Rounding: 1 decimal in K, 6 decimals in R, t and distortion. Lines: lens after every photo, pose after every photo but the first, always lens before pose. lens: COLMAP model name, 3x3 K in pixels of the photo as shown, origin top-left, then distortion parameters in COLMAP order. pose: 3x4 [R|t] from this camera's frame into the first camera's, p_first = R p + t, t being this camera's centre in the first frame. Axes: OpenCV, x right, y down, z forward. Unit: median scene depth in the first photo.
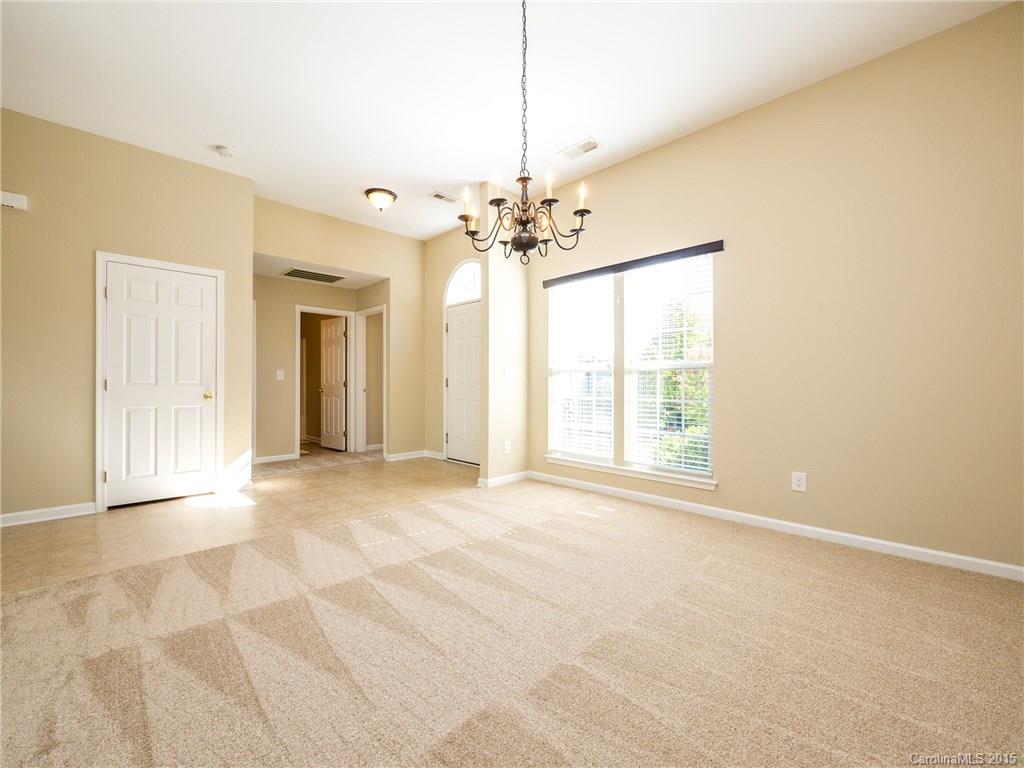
lens RADIAL K [[437.9, 0, 514.9], [0, 437.9, 383.7], [0, 0, 1]] dist [0.000339, 0.000128]
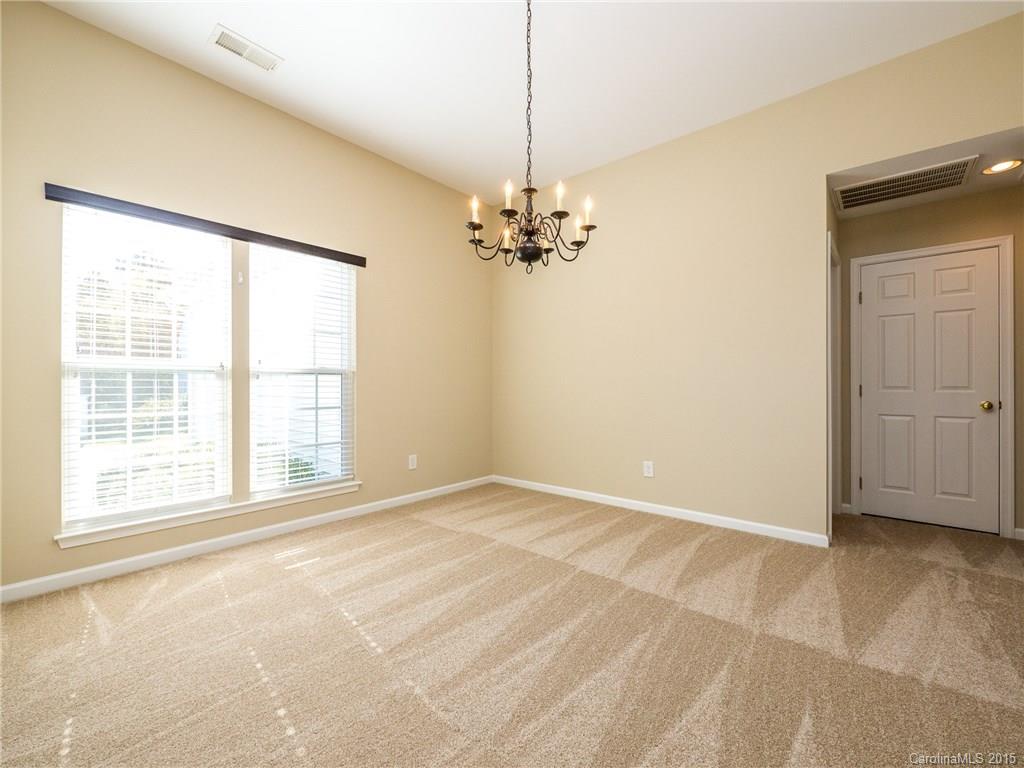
lens RADIAL K [[437.9, 0, 514.9], [0, 437.9, 383.7], [0, 0, 1]] dist [0.000339, 0.000128]
pose [[-0.074806, 0.007345, 0.997171, -0.655696], [0.007778, 0.999947, -0.006782, -0.003707], [-0.997168, 0.007249, -0.074859, 0.728656]]
